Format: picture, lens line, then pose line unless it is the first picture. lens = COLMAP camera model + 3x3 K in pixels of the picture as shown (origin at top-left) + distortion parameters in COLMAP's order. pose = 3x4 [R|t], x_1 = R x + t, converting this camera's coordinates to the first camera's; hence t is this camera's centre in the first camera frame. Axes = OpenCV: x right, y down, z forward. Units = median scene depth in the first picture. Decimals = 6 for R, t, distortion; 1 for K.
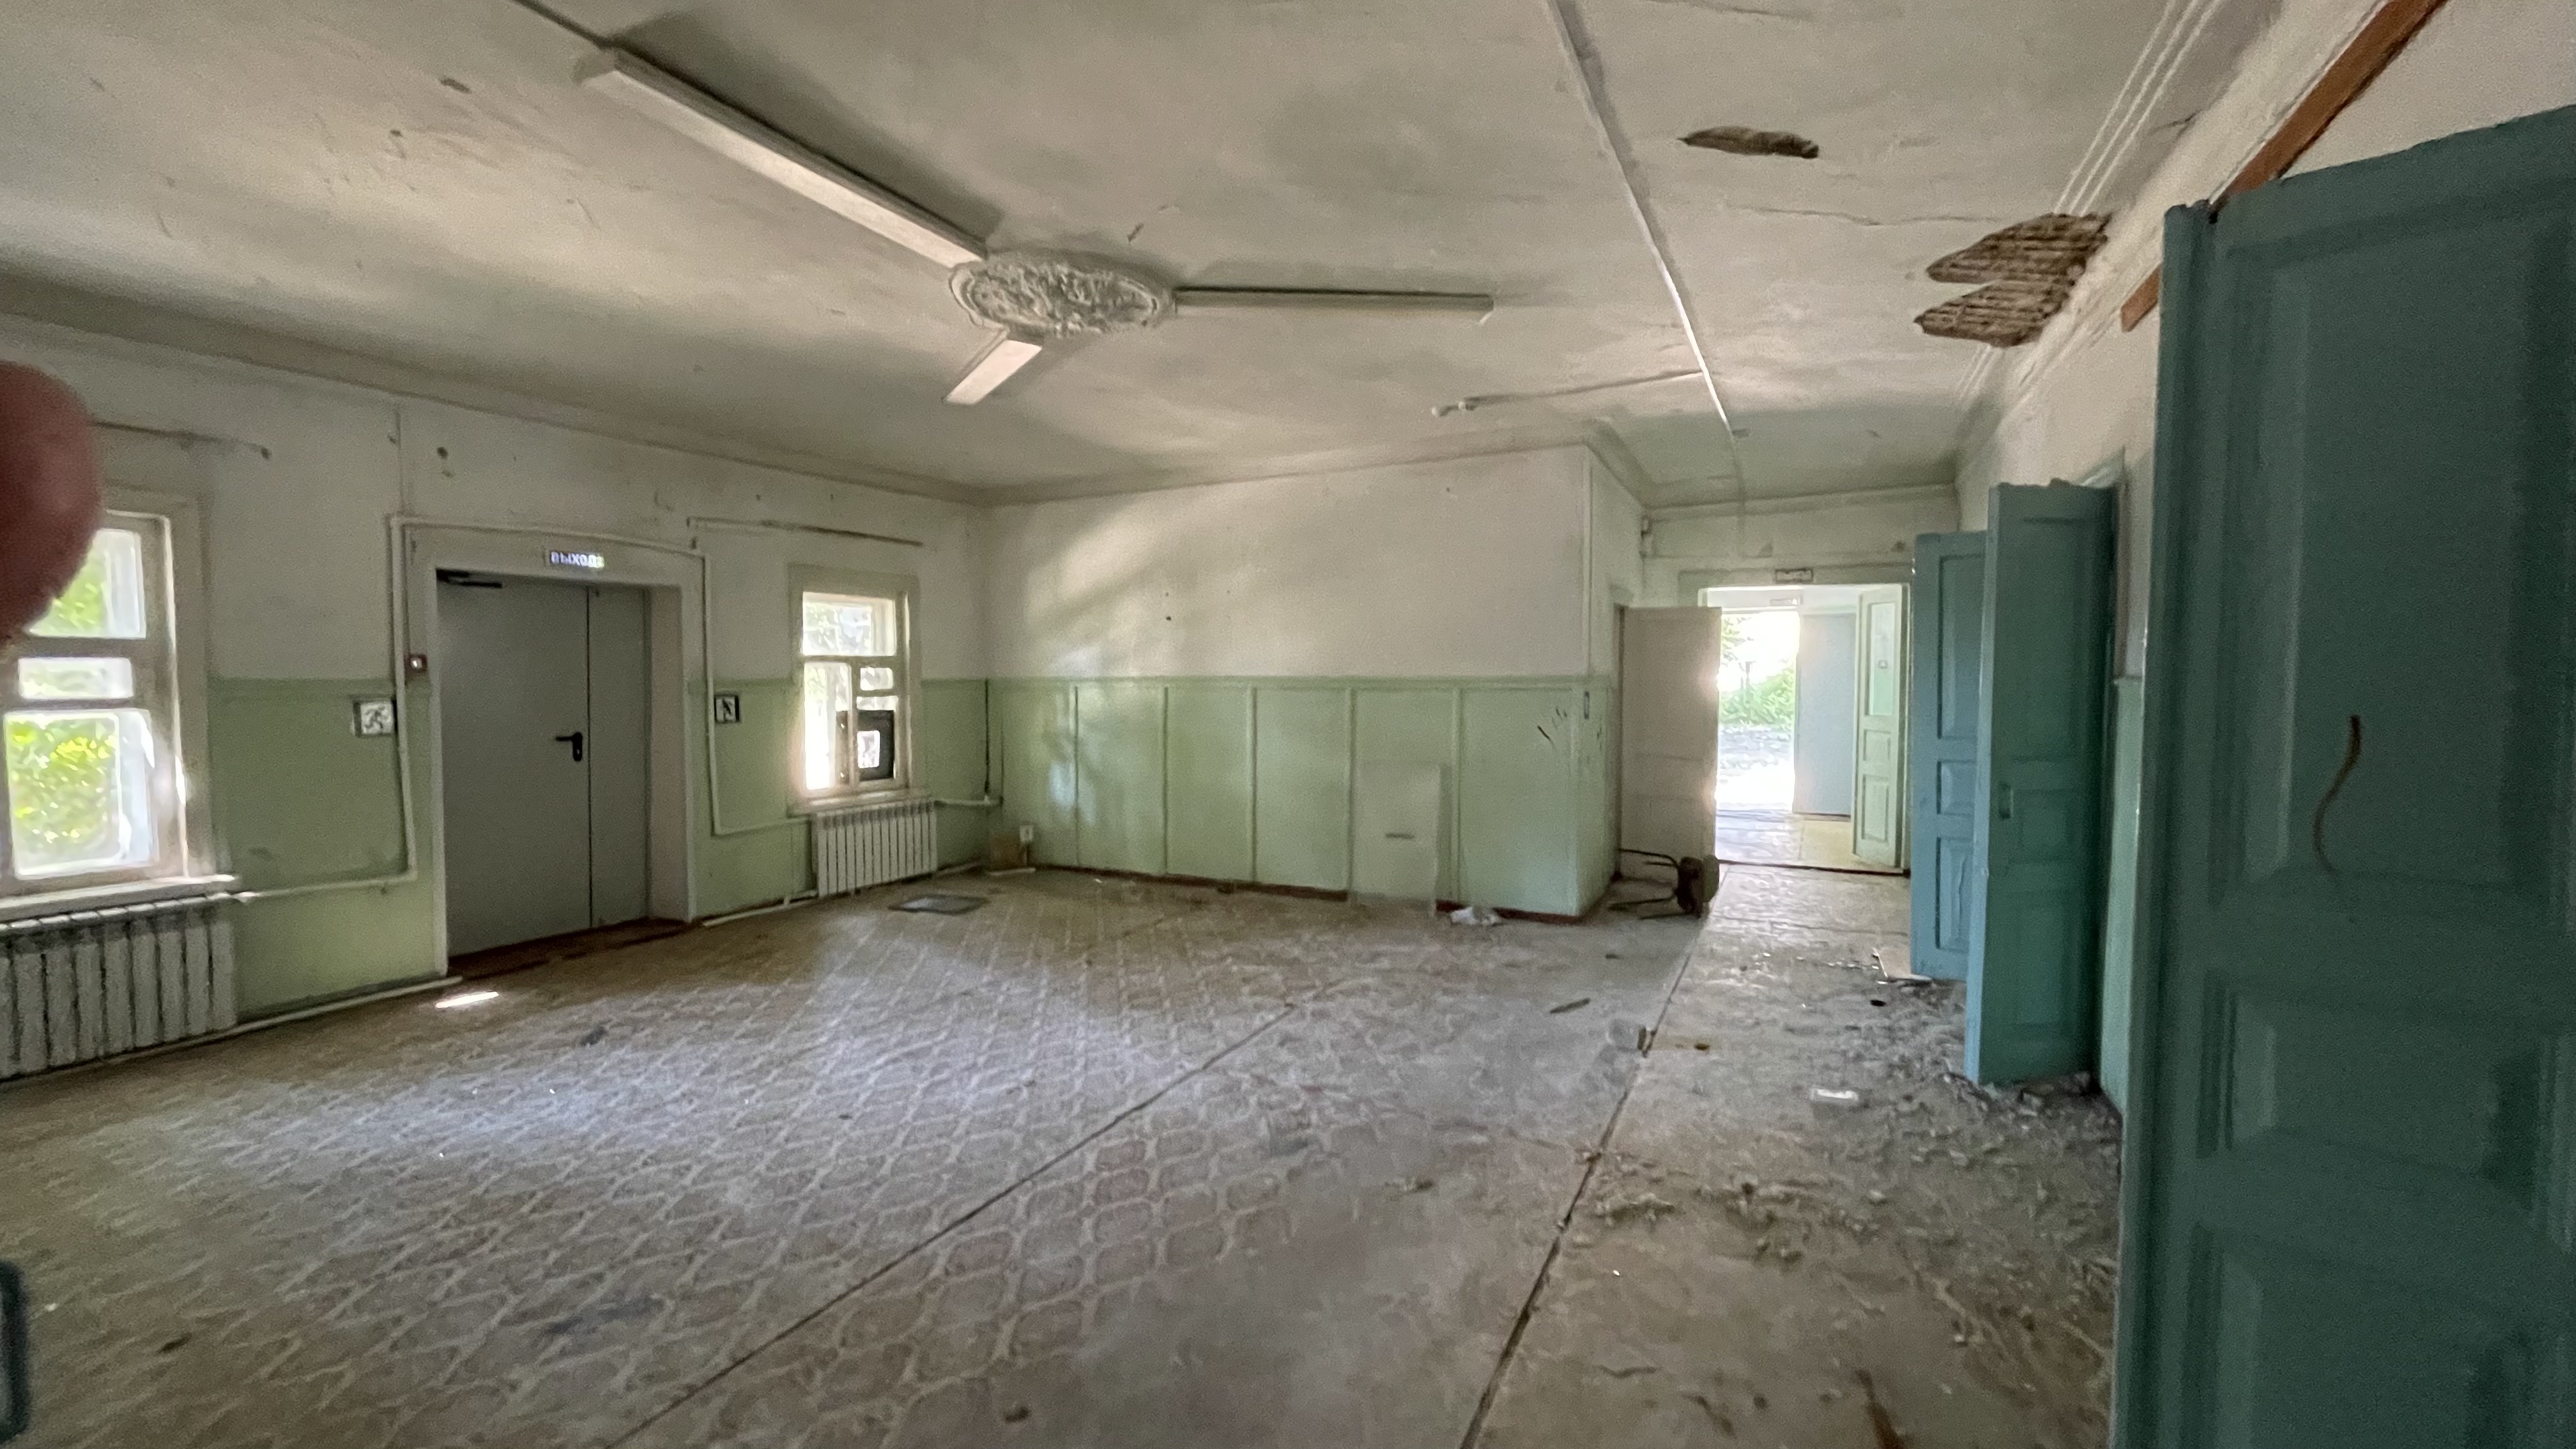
lens RADIAL K [[1031.4, 0, 1297.0], [0, 1031.4, 722.1], [0, 0, 1]] dist [-0.005606, 0.000813]
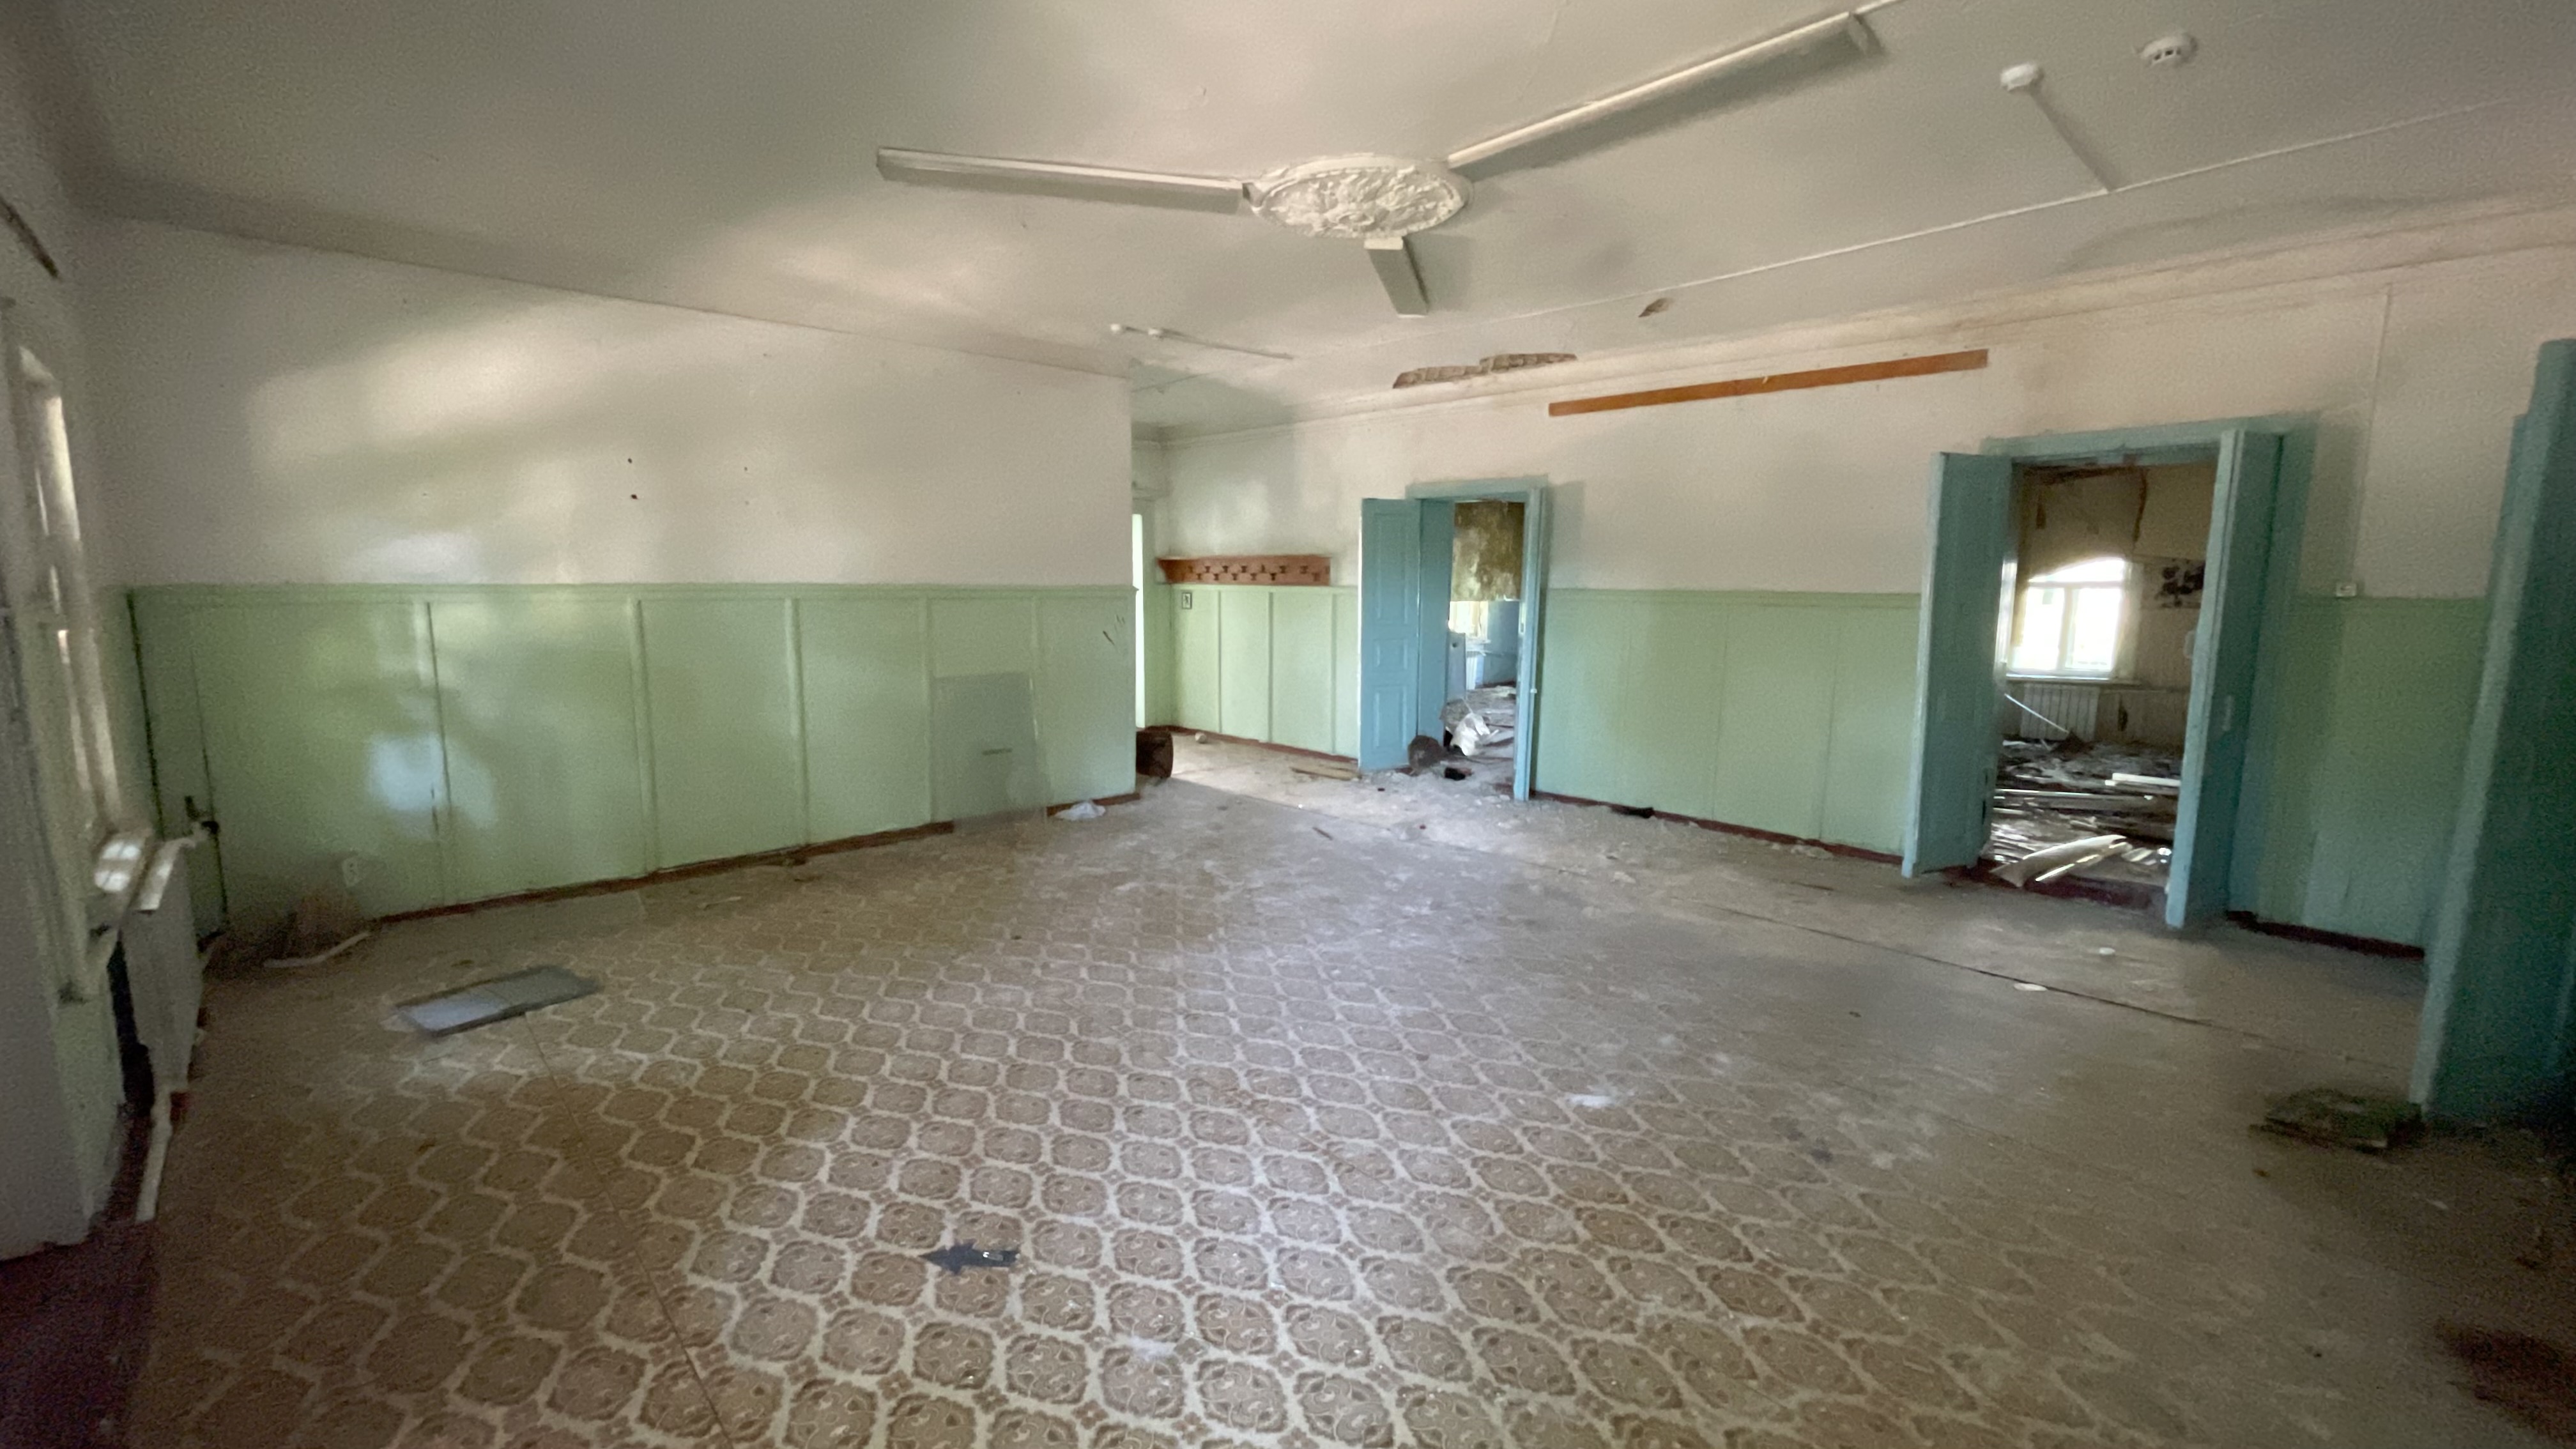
lens RADIAL K [[1031.4, 0, 1267.9], [0, 1031.4, 719.4], [0, 0, 1]] dist [-0.005606, 0.000813]
pose [[0.350976, -0.122857, 0.928290, -0.744570], [0.032534, 0.992357, 0.119036, -0.027420], [-0.935819, -0.011578, 0.352291, 0.444447]]
